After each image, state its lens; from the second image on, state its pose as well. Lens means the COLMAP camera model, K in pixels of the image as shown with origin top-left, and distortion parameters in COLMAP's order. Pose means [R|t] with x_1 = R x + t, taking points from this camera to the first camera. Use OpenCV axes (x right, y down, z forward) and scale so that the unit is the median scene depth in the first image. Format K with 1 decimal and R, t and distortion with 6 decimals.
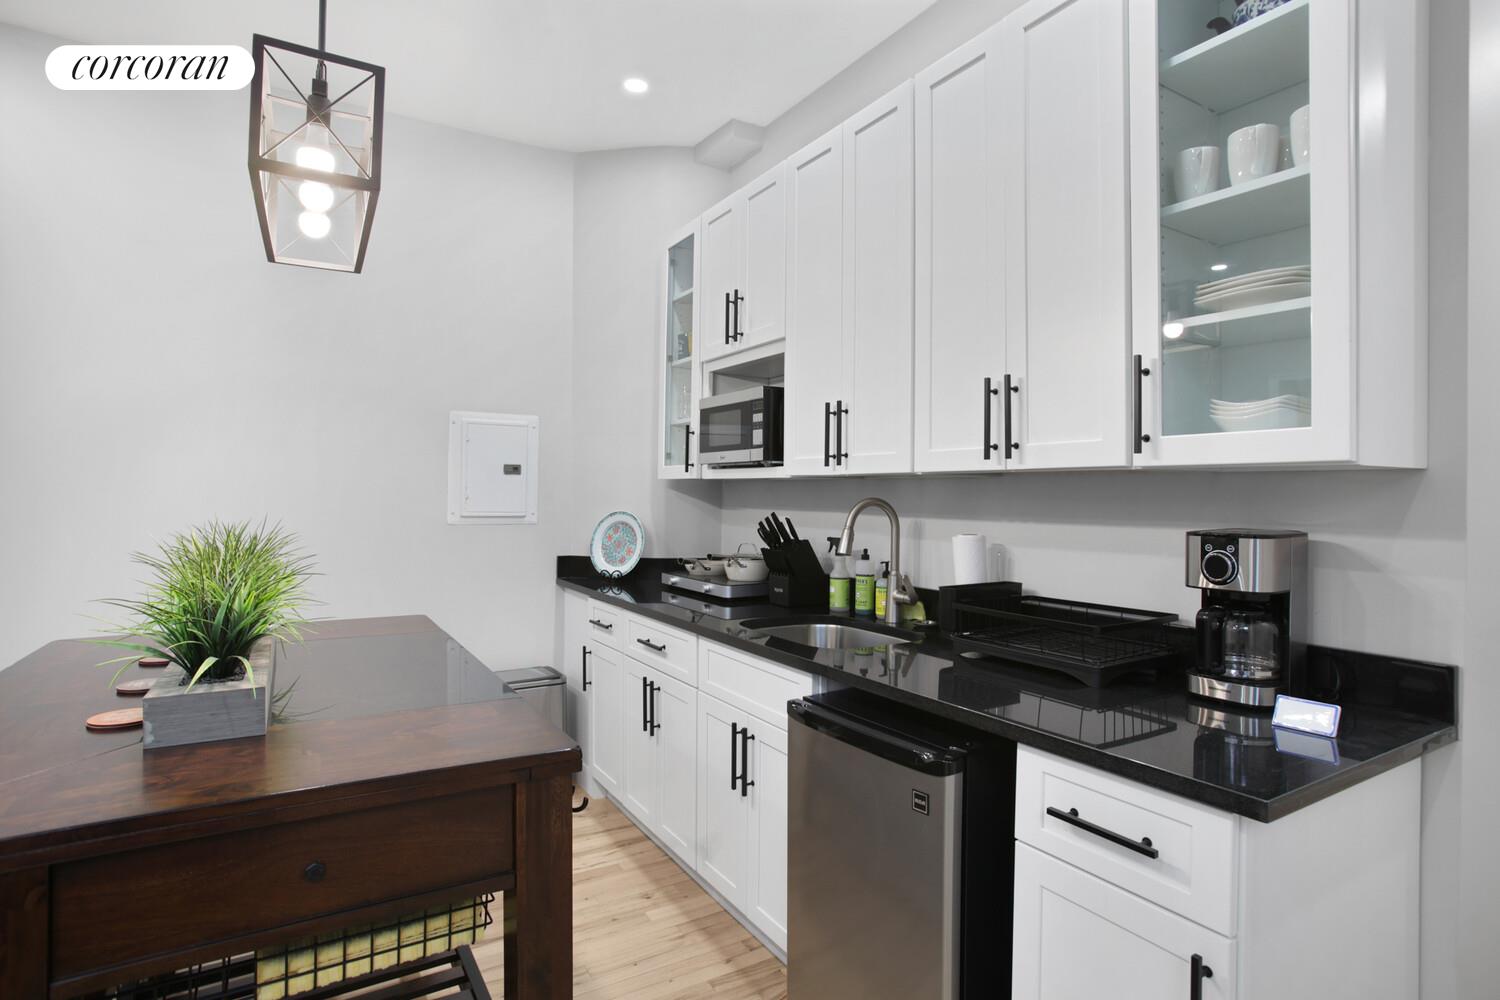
lens RADIAL K [[793.3, 0, 746.2], [0, 793.3, 490.0], [0, 0, 1]] dist [-0.006316, -0.000675]
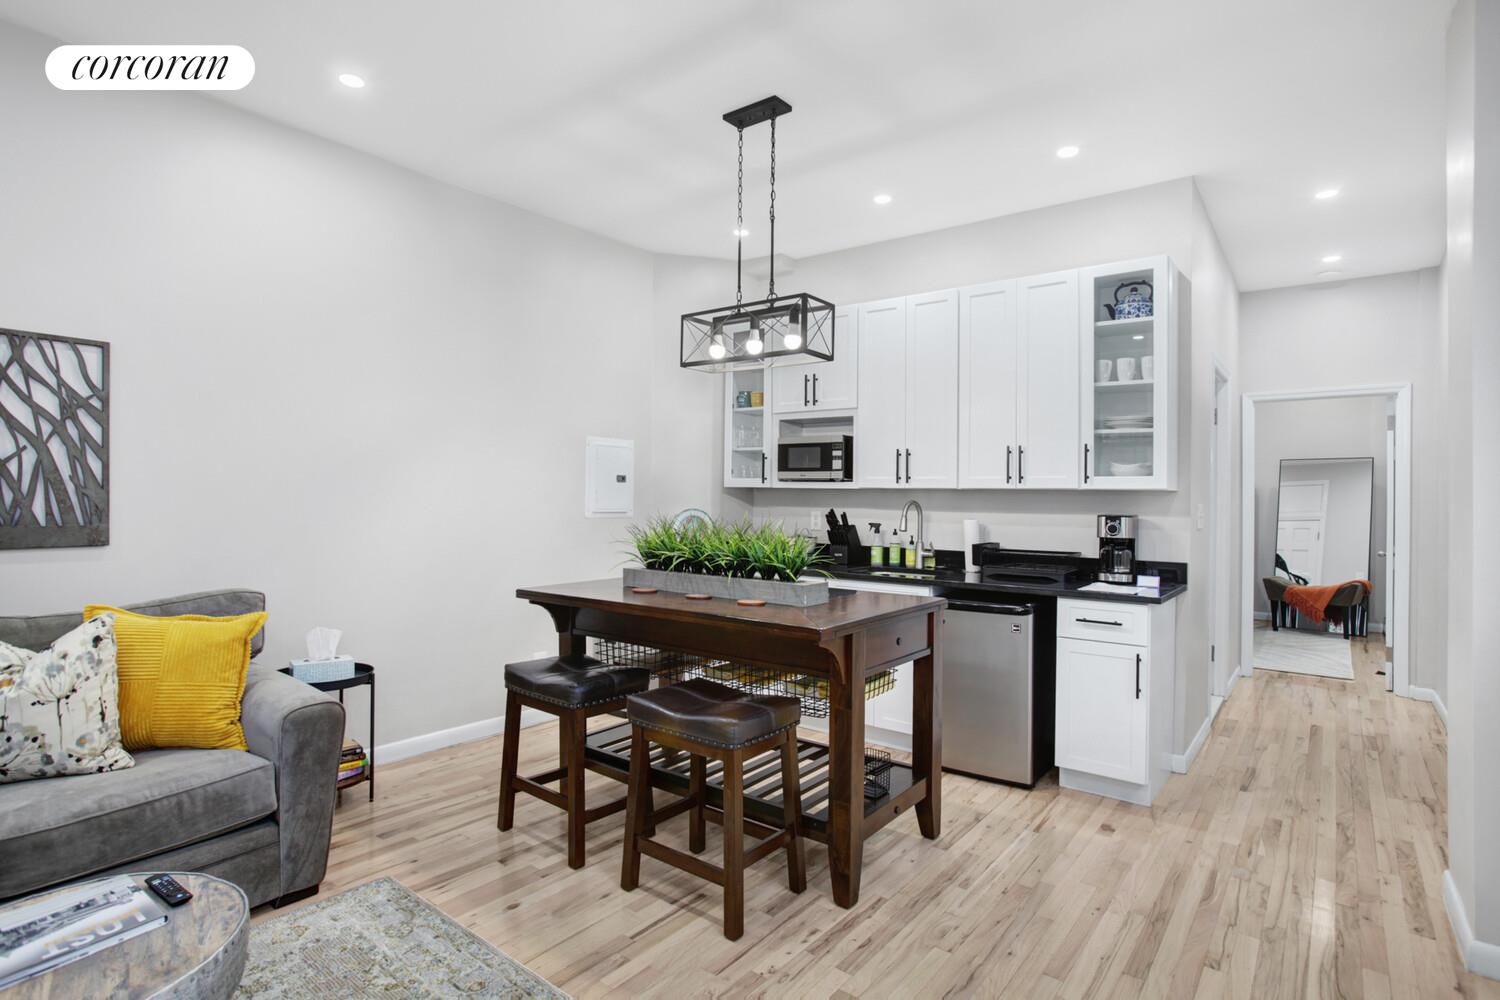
lens RADIAL K [[793.3, 0, 750.8], [0, 793.3, 496.6], [0, 0, 1]] dist [-0.006316, -0.000675]
pose [[0.928510, 0.005120, 0.371271, -0.891870], [-0.008513, 0.999936, 0.007499, -0.009541], [-0.371209, -0.010124, 0.928494, -0.579541]]
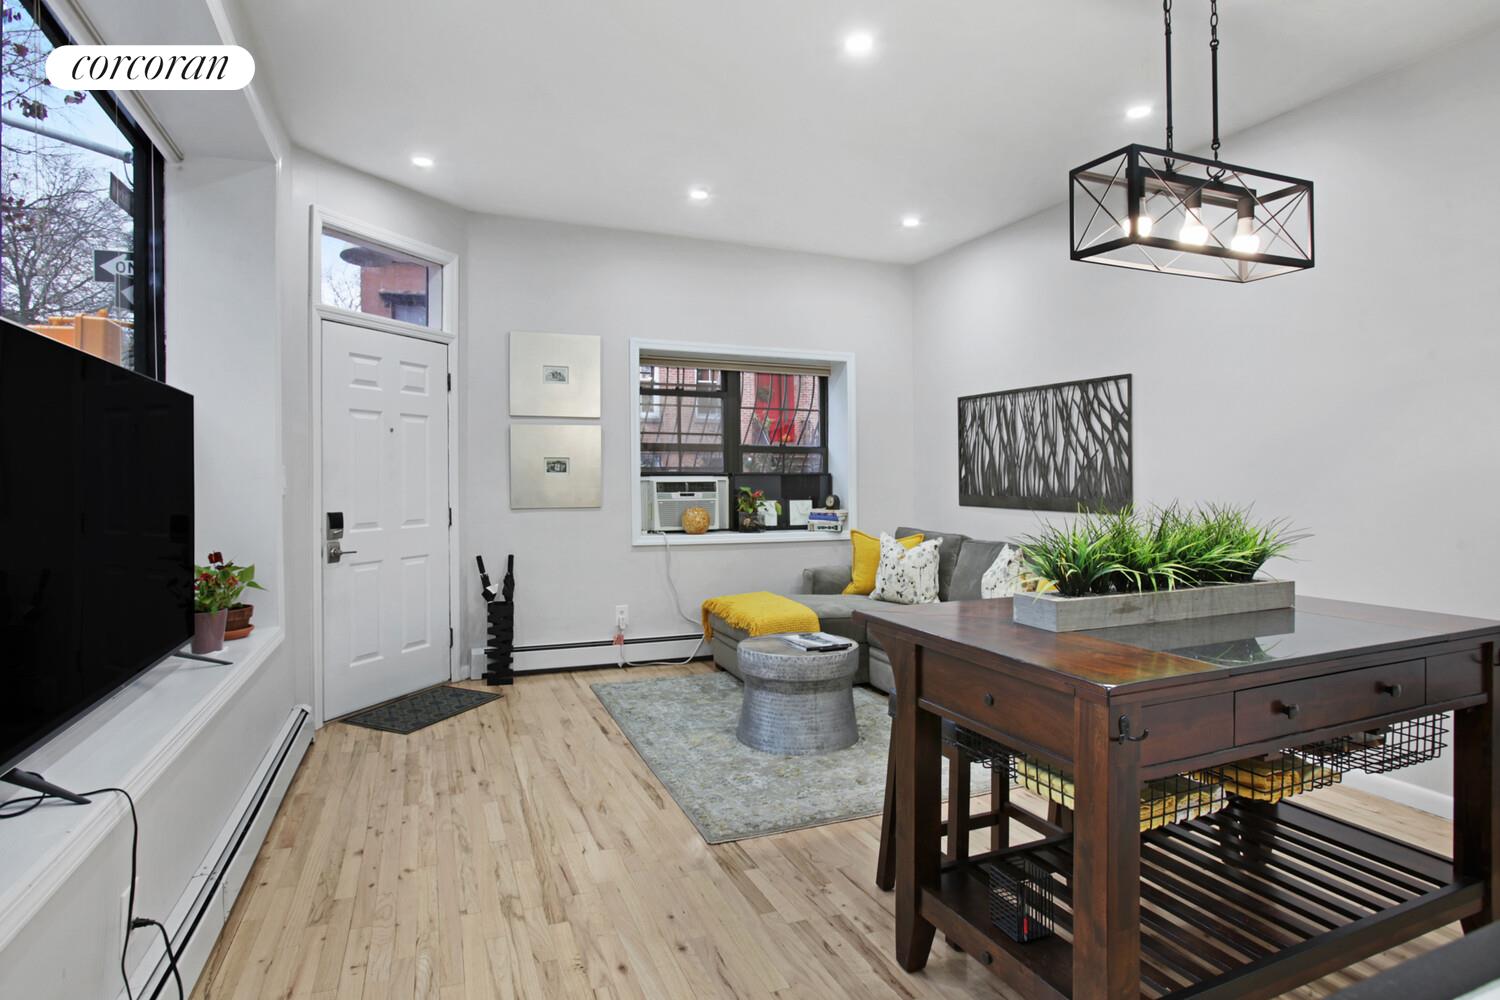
lens RADIAL K [[793.3, 0, 748.8], [0, 793.3, 494.3], [0, 0, 1]] dist [-0.006316, -0.000675]
pose [[-0.130909, 0.017145, -0.991246, 1.051519], [0.001539, 0.999853, 0.017091, 0.015883], [0.991393, 0.000712, -0.130917, 0.634571]]
